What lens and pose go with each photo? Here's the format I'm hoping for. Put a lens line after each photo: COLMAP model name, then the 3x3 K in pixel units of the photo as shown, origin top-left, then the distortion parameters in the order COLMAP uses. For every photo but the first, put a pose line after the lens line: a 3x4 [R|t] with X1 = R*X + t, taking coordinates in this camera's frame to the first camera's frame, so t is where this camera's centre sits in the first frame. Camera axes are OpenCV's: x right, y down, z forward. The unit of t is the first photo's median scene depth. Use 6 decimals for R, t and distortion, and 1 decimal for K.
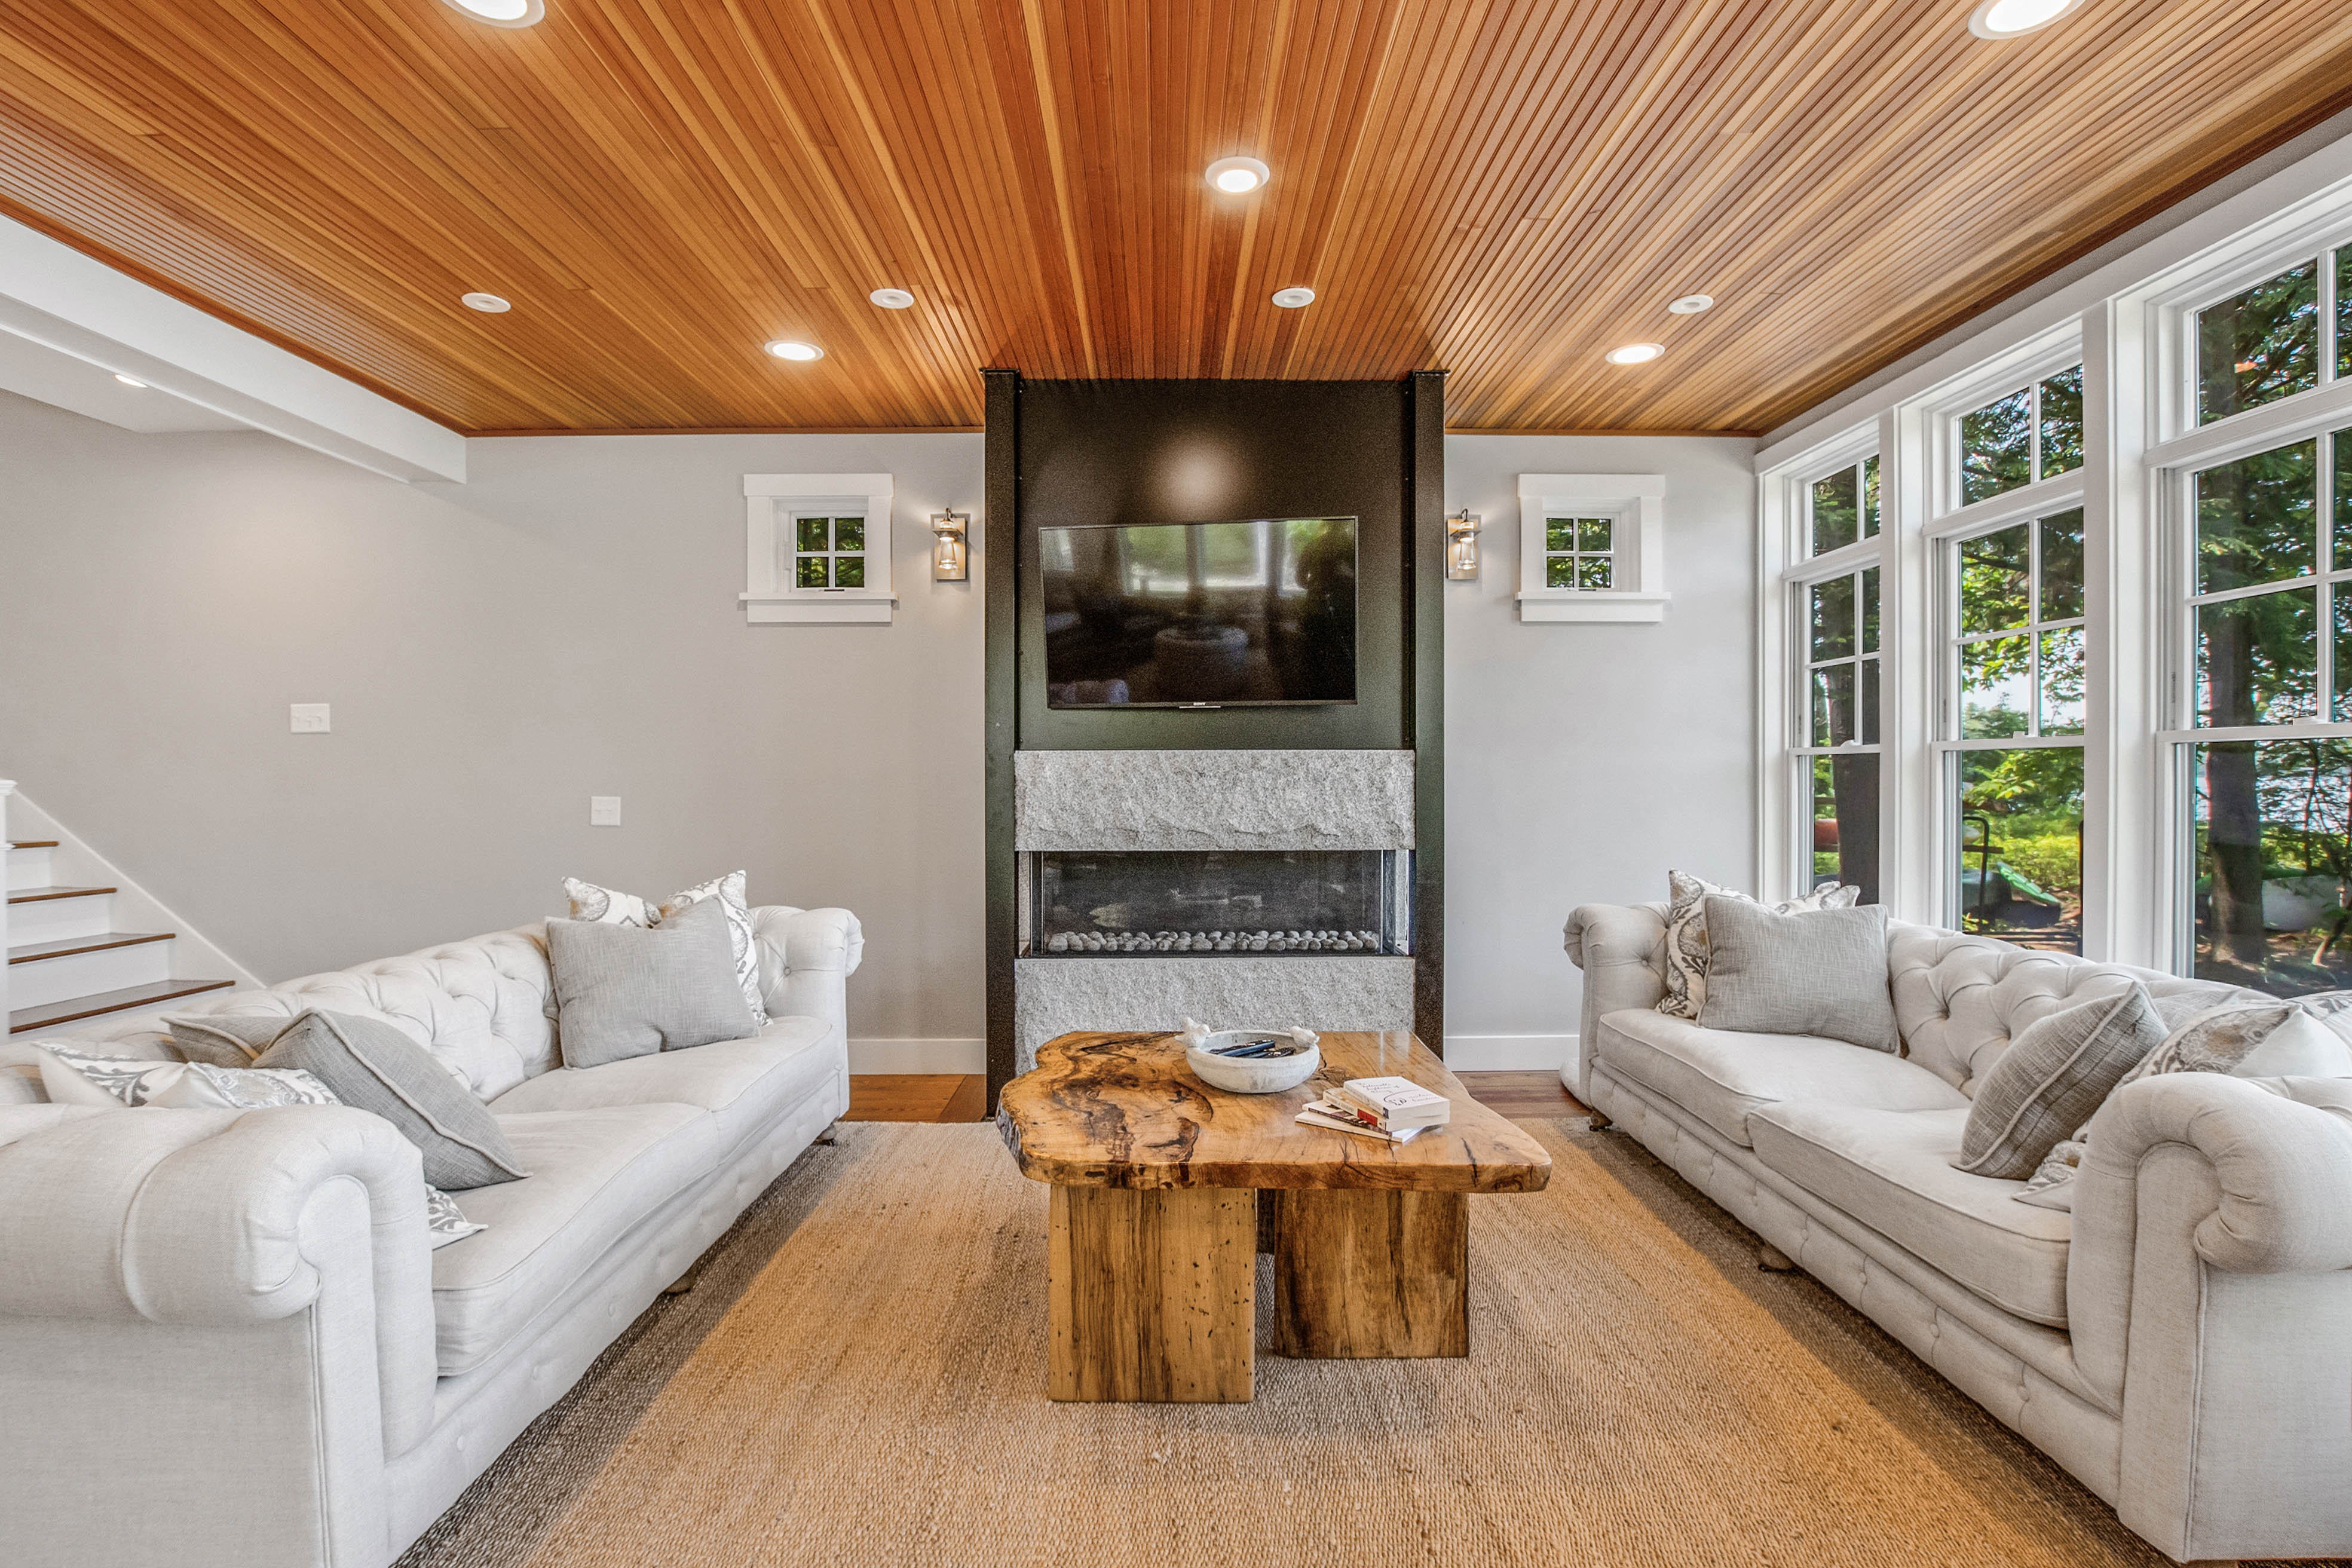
lens RADIAL K [[1080.7, 0, 1168.5], [0, 1080.7, 796.9], [0, 0, 1]] dist [-0.029067, 0.005268]
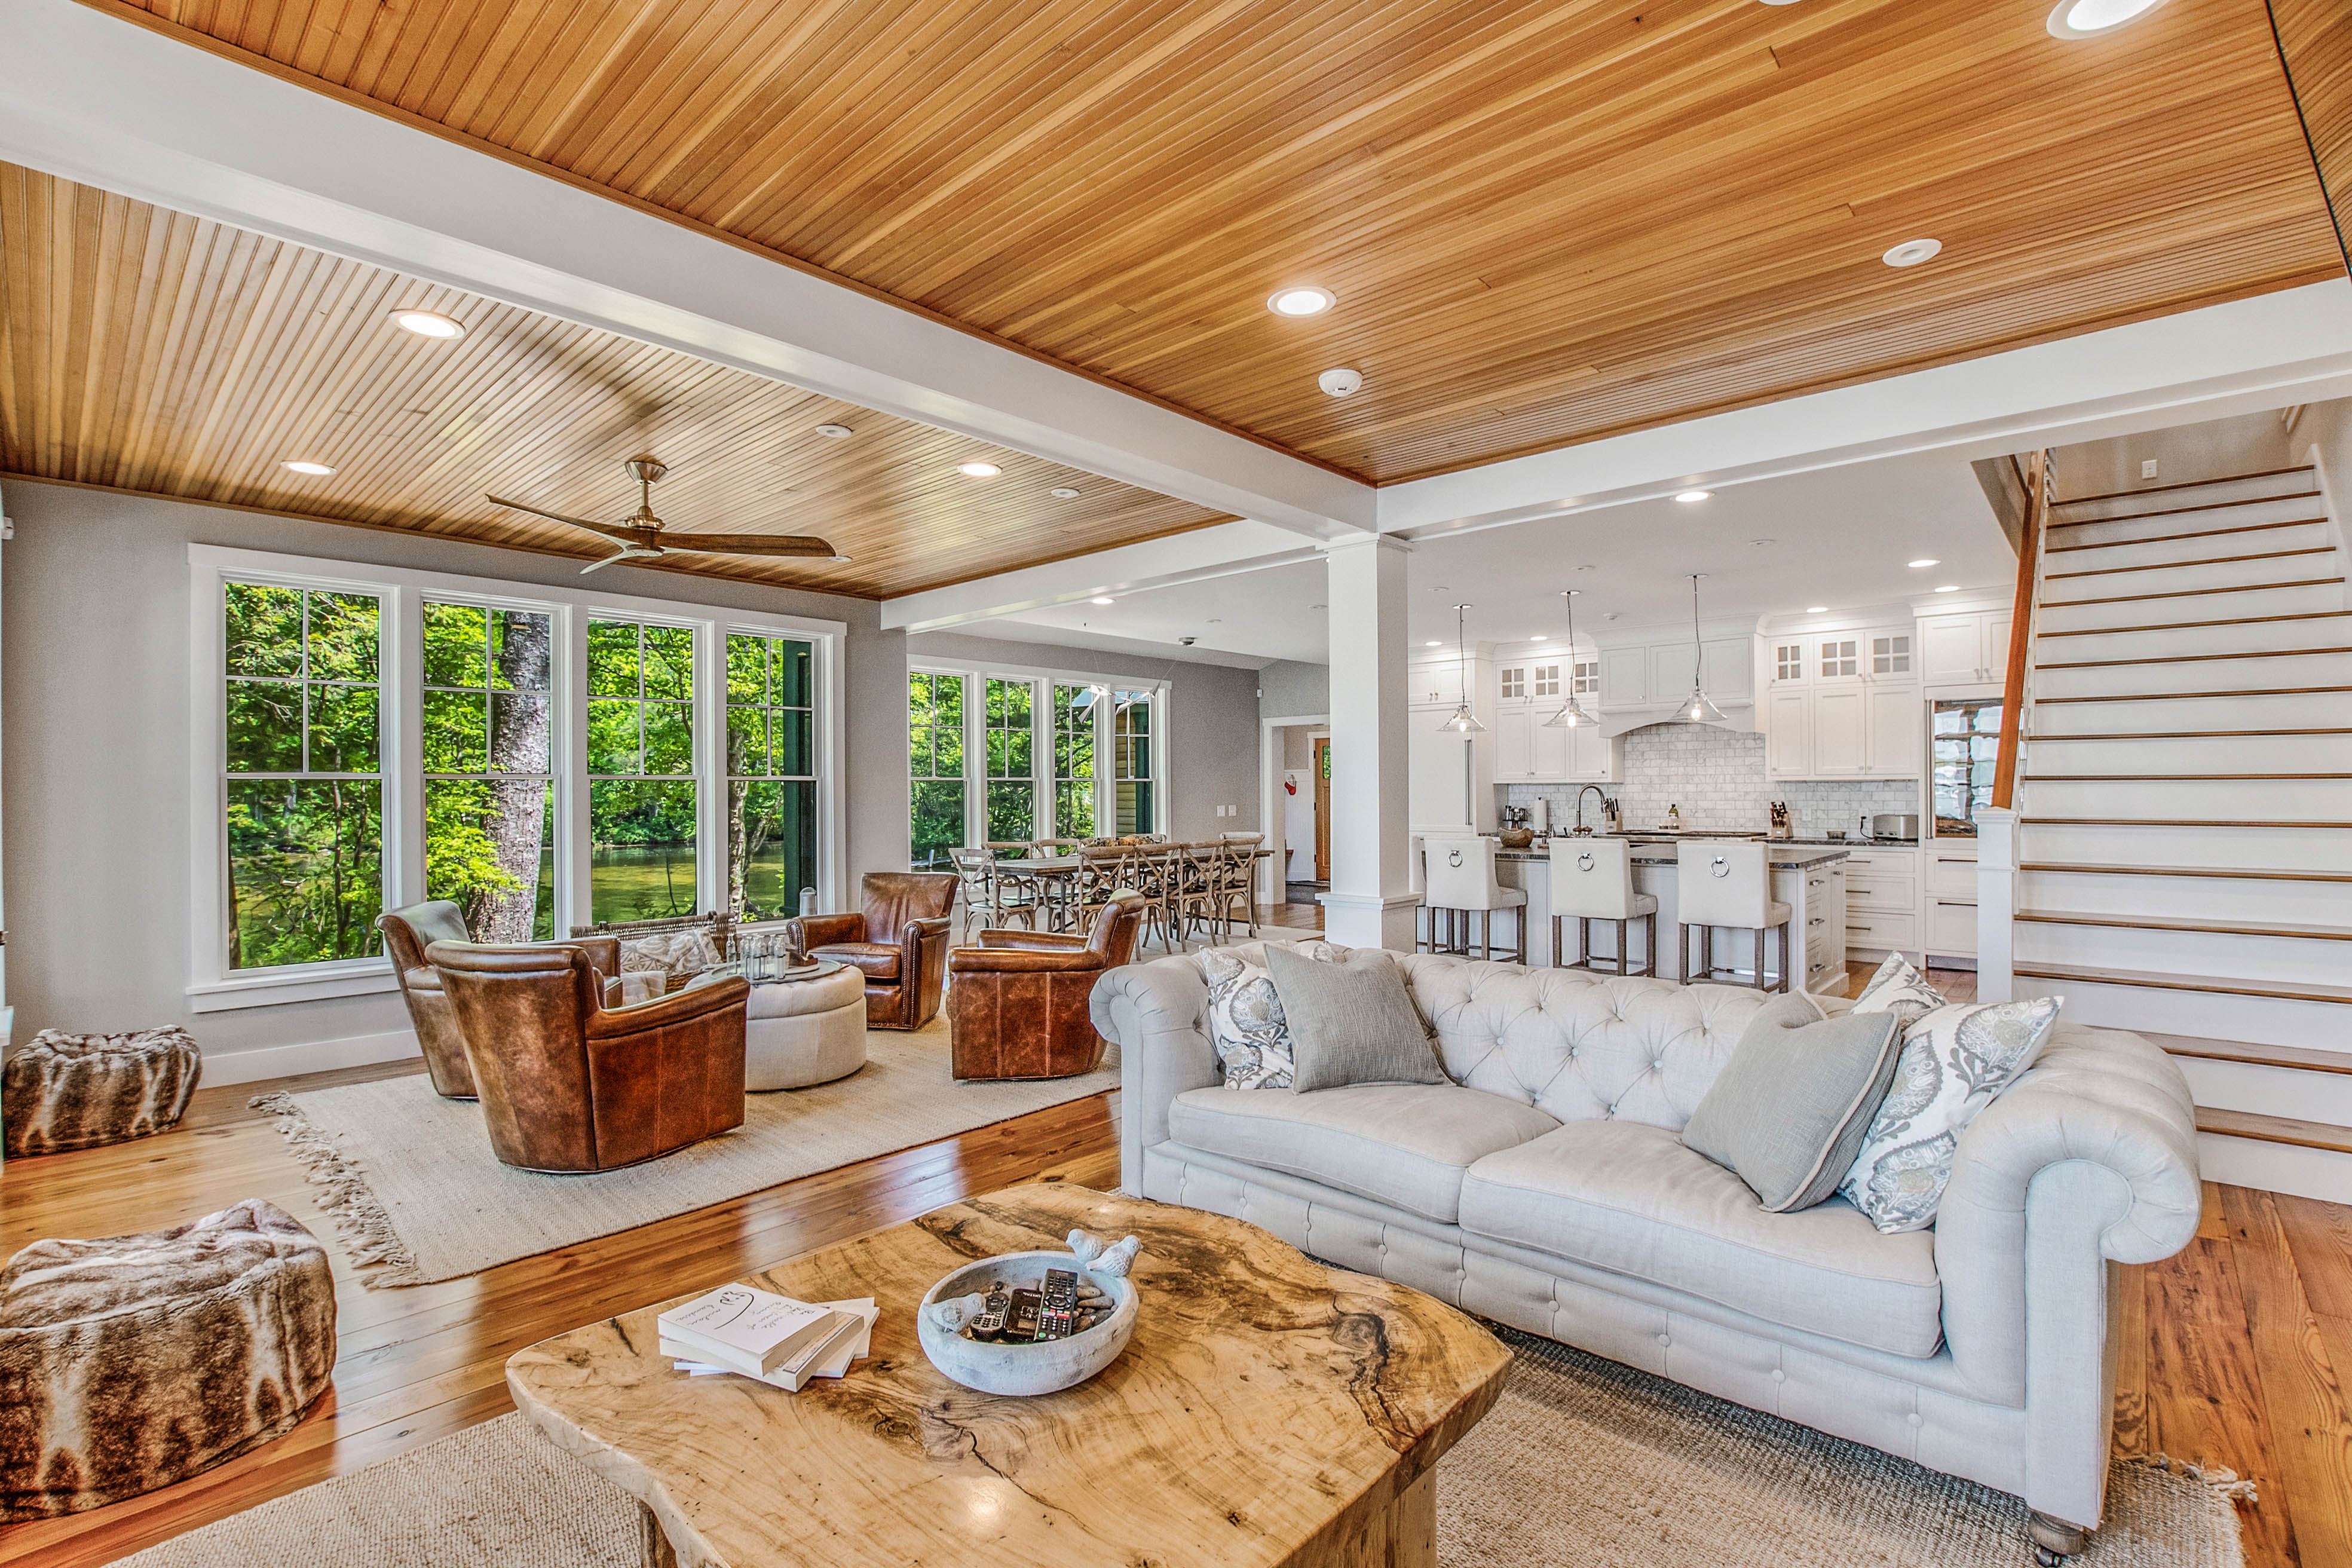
lens RADIAL K [[1080.7, 0, 1180.5], [0, 1080.7, 779.7], [0, 0, 1]] dist [-0.029067, 0.005268]
pose [[-0.675173, -0.001459, -0.737658, 0.442666], [-0.006385, 0.999972, 0.003866, -0.060134], [0.737632, 0.007320, -0.675164, 1.394364]]
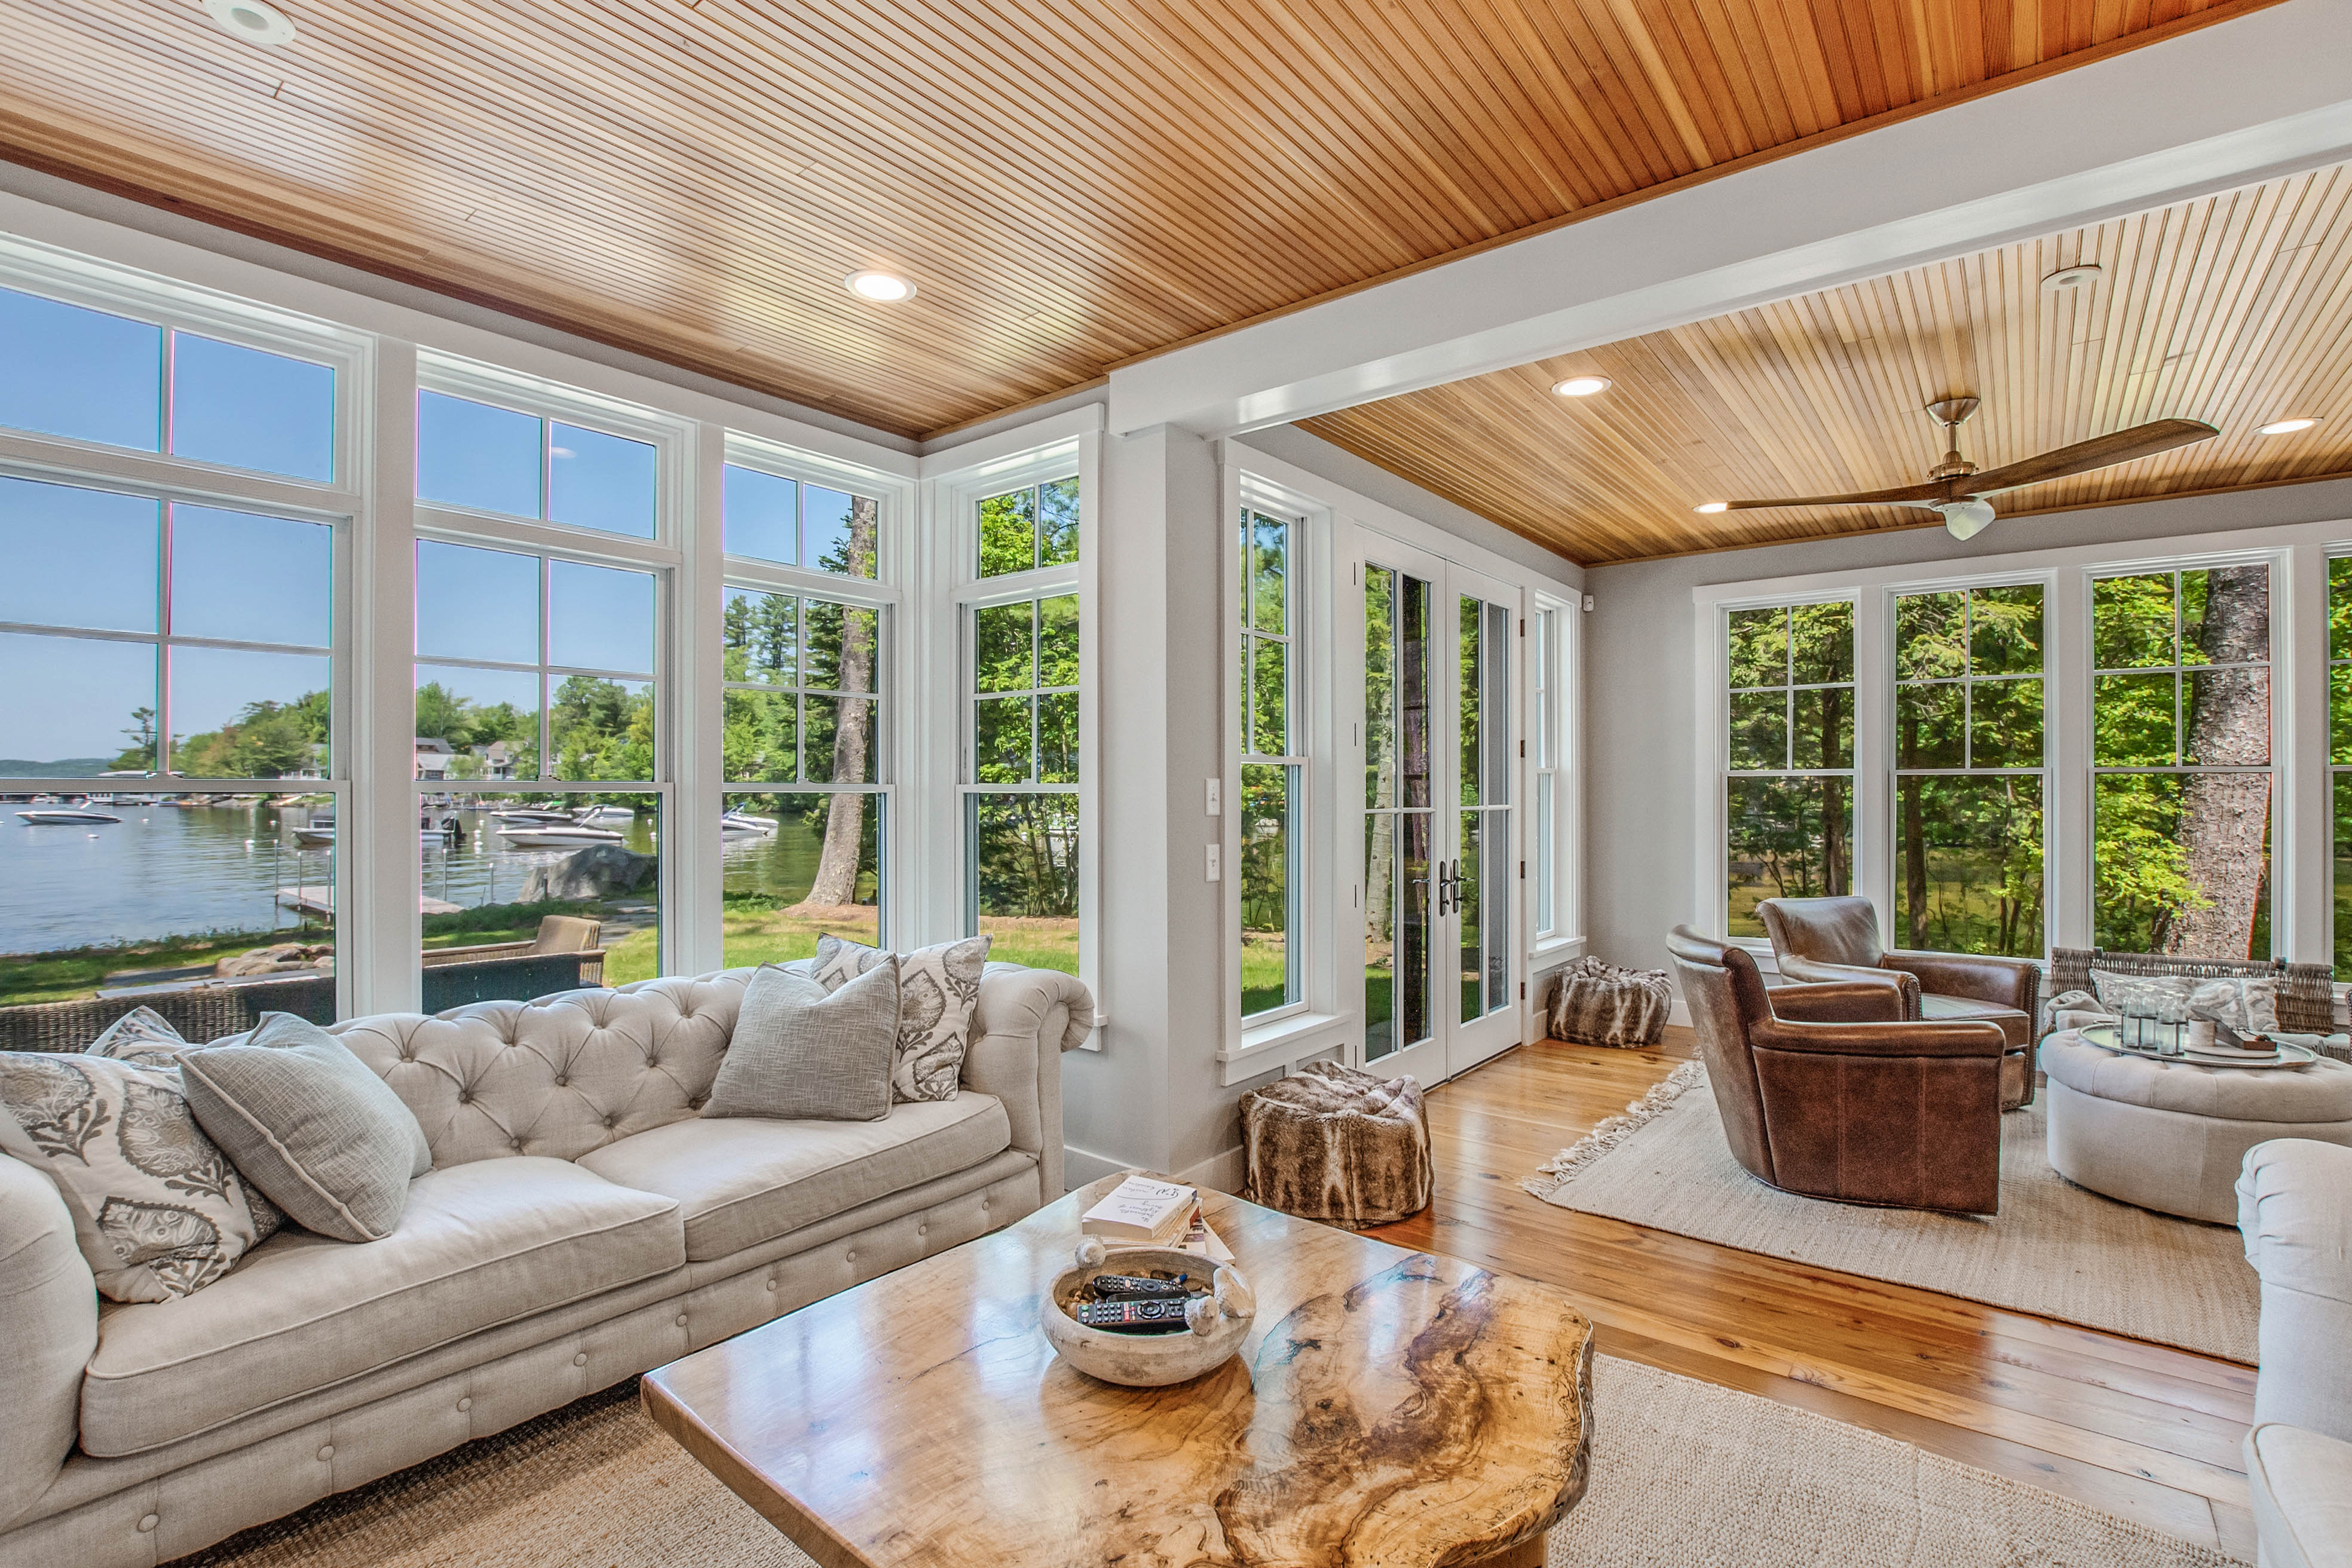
lens RADIAL K [[1080.7, 0, 1180.6], [0, 1080.7, 782.8], [0, 0, 1]] dist [-0.029067, 0.005268]
pose [[-0.776362, 0.006510, 0.630253, -0.307444], [0.012936, 0.999901, 0.005608, -0.058285], [-0.630154, 0.012507, -0.776369, 1.384707]]
